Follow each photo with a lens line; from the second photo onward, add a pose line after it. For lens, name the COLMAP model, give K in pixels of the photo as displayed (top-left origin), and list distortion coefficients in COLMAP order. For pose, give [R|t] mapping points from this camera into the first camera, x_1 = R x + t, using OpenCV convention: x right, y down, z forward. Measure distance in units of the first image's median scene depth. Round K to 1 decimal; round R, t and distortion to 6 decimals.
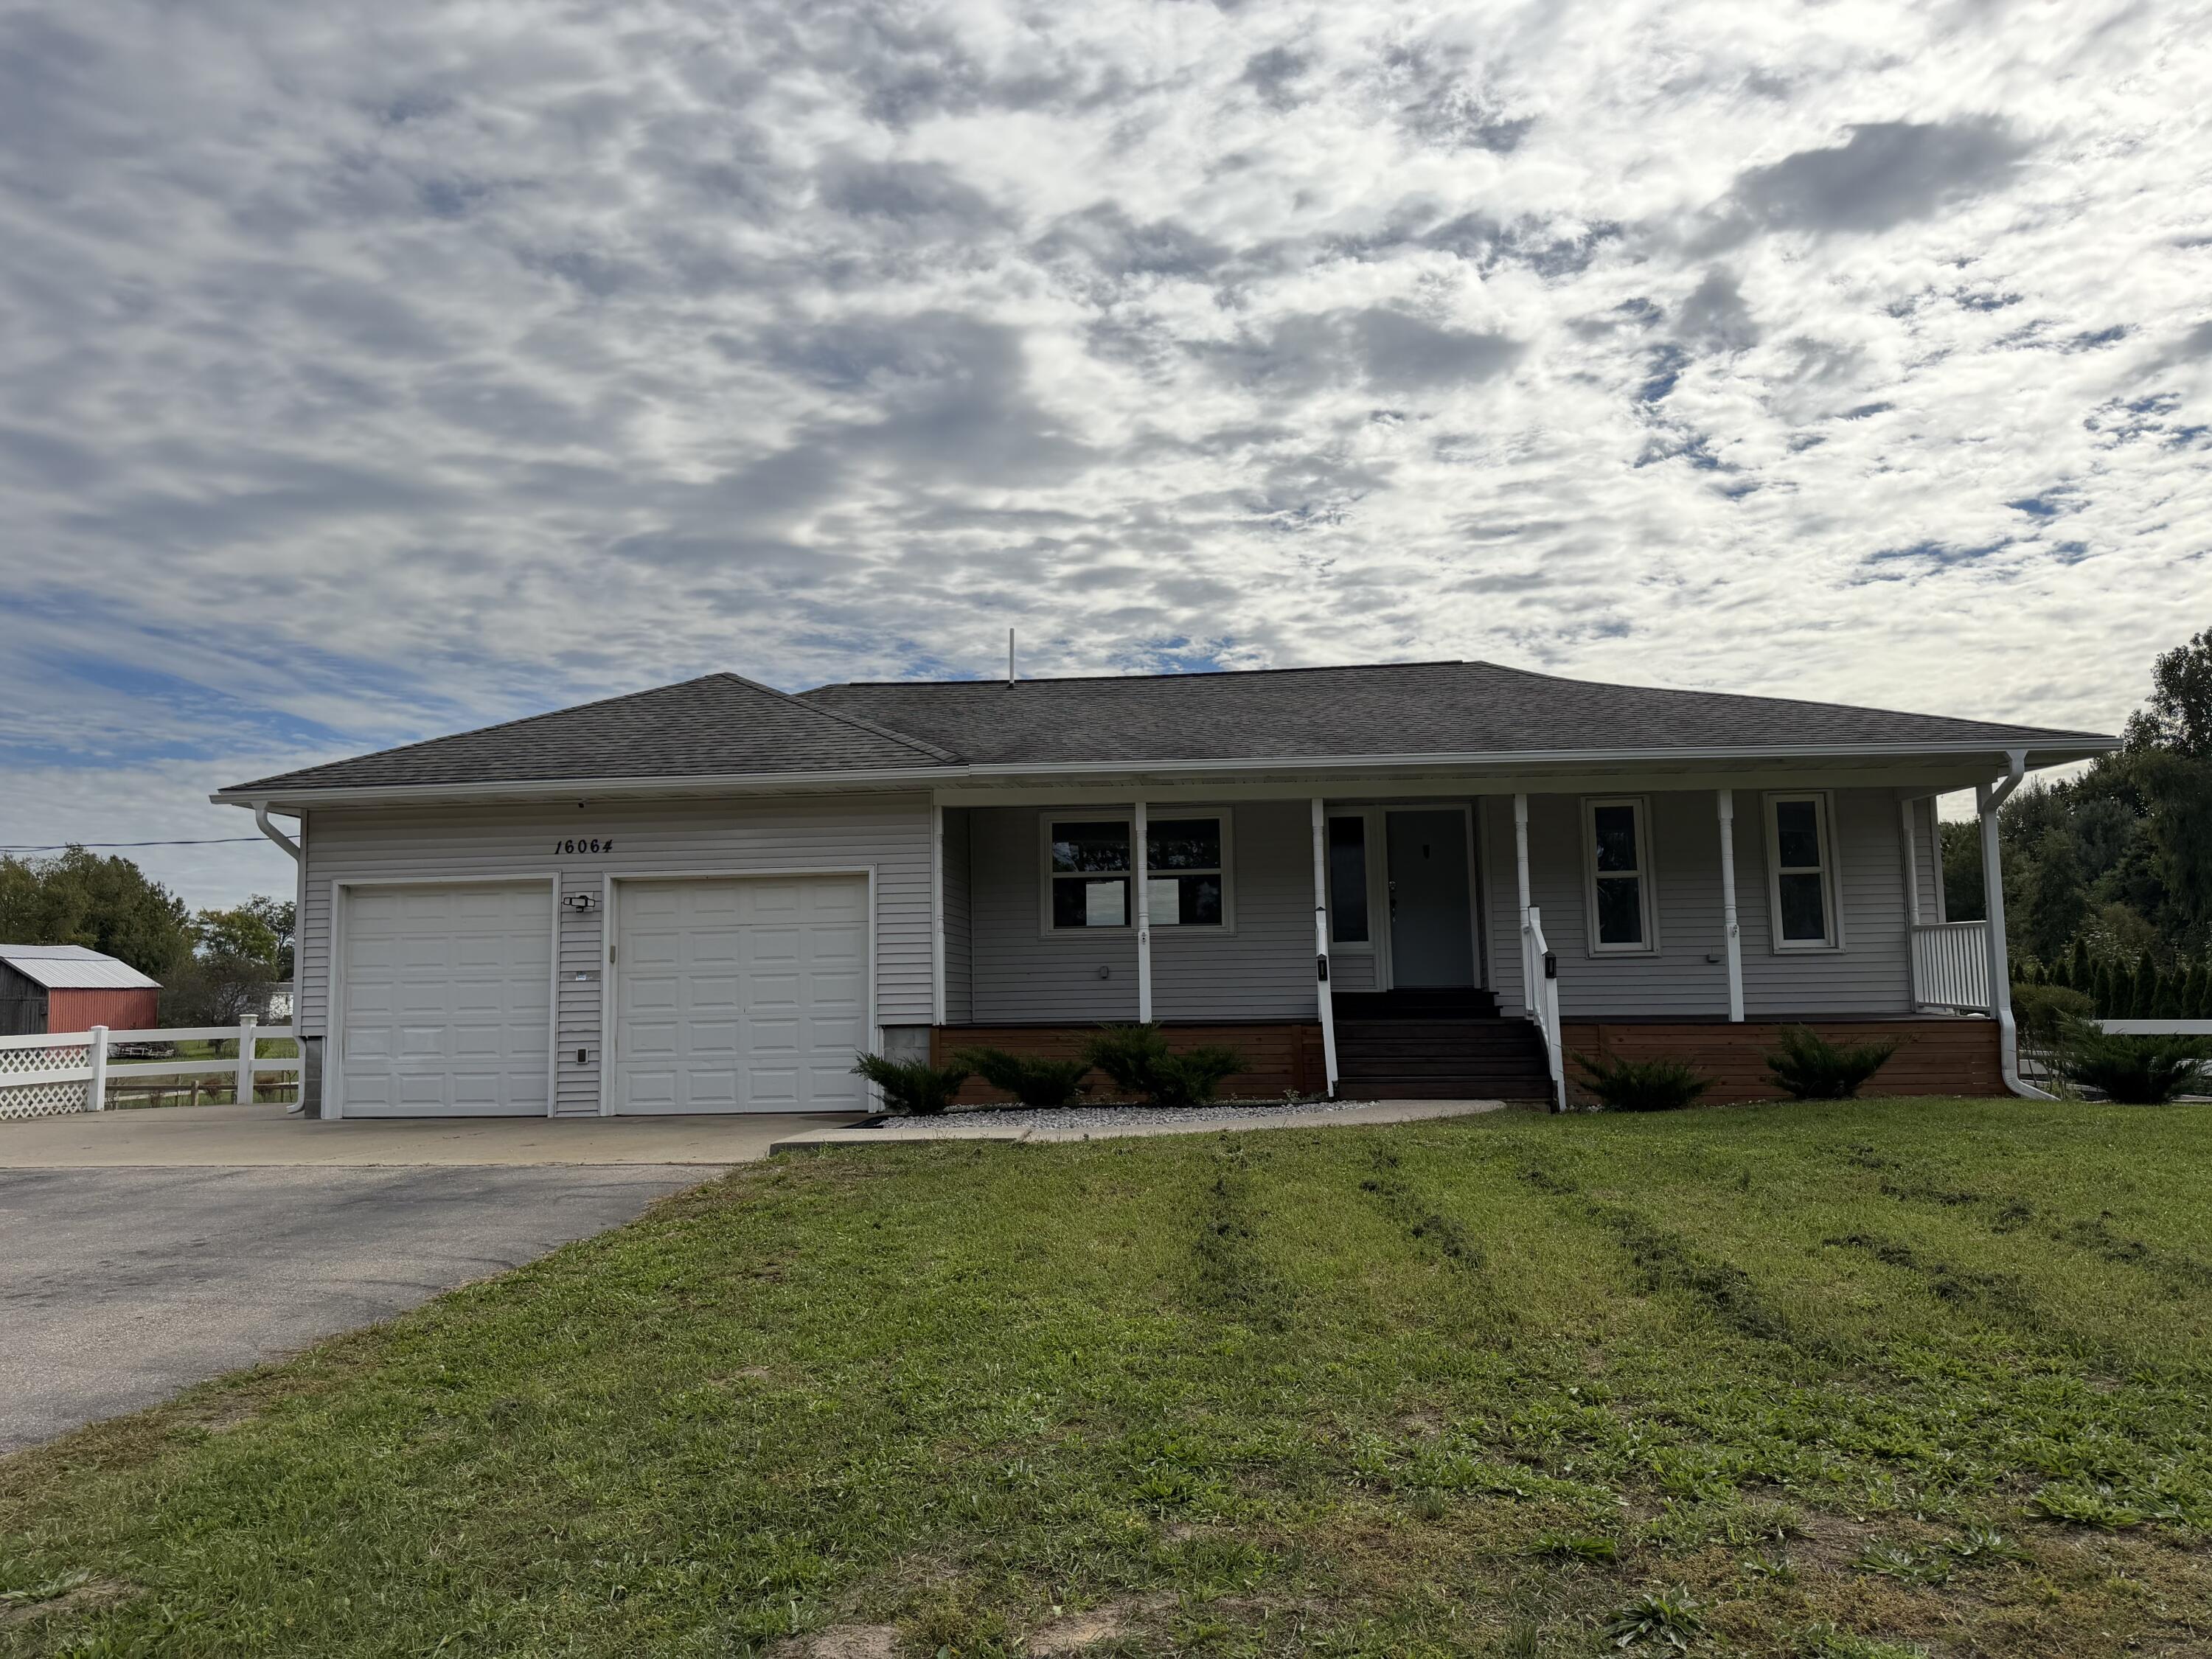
lens RADIAL K [[1621.3, 0, 1106.0], [0, 1621.3, 829.5], [0, 0, 1]] dist [-0.001011, 0.011119]
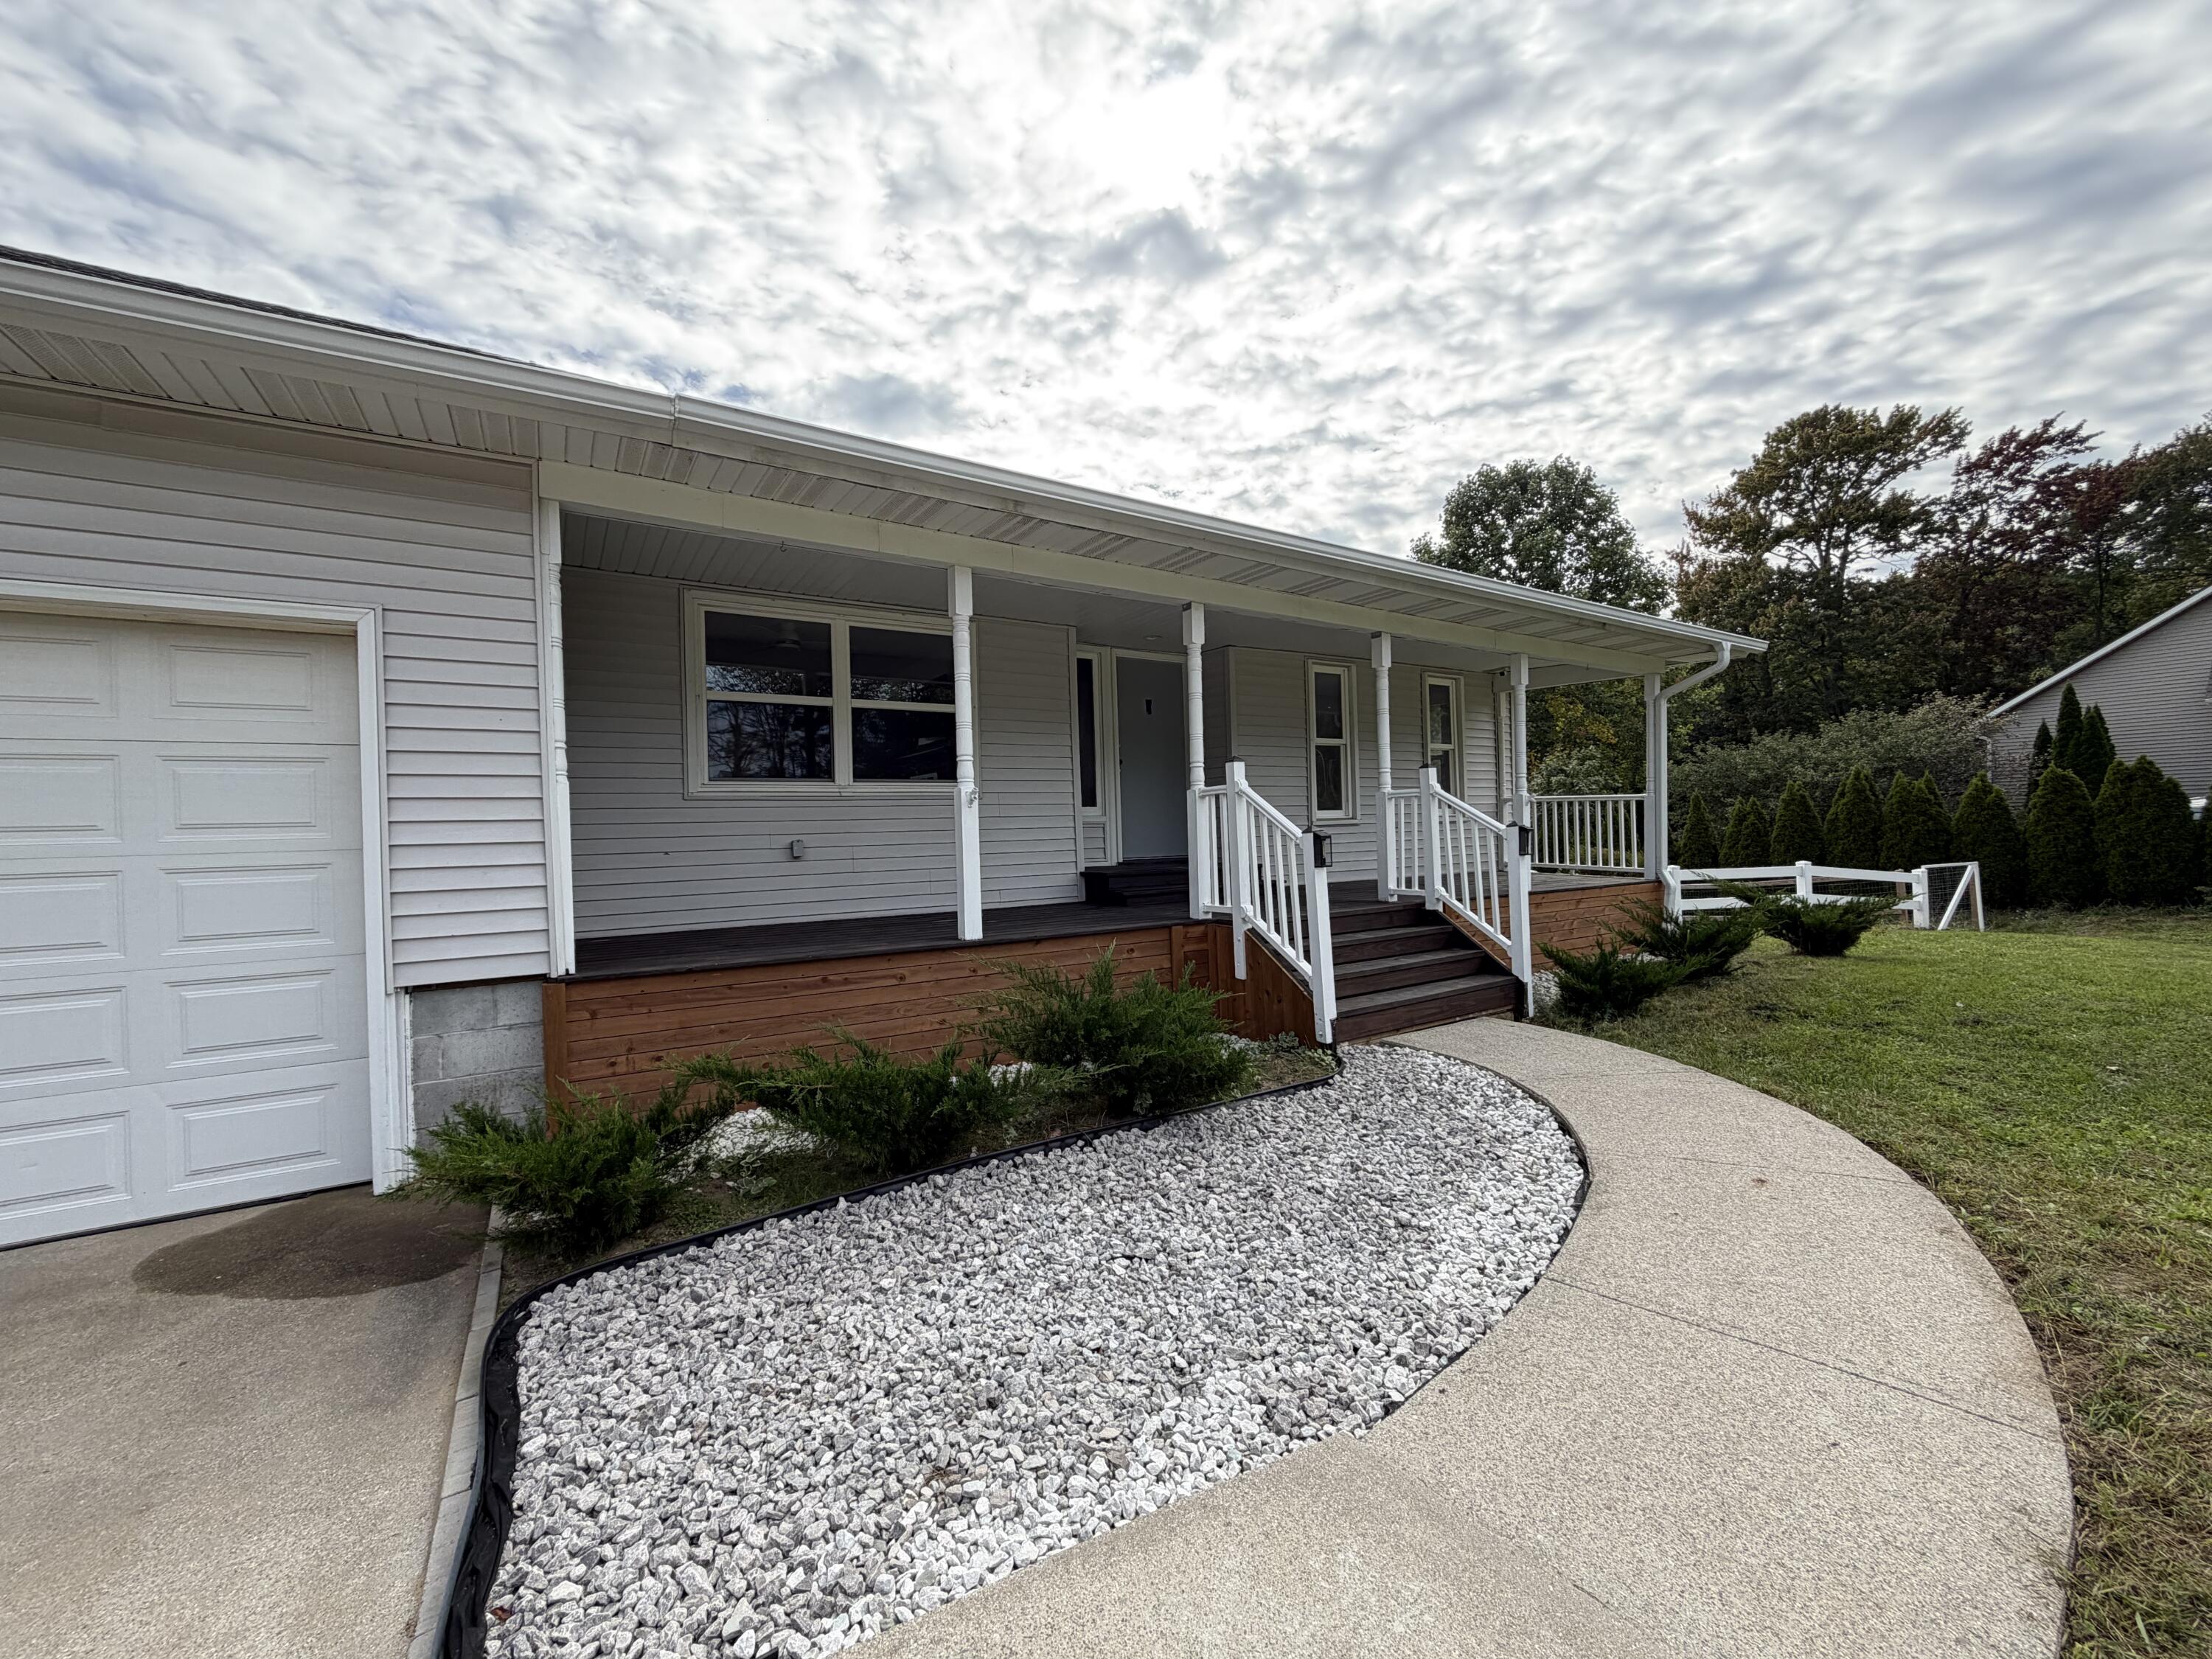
lens RADIAL K [[900.8, 0, 1106.0], [0, 900.8, 829.5], [0, 0, 1]] dist [-0.001339, -0.000229]
pose [[0.768186, -0.005122, 0.640206, -0.148002], [-0.048280, 0.996657, 0.065906, 0.053880], [-0.638403, -0.081537, 0.765371, 0.699102]]
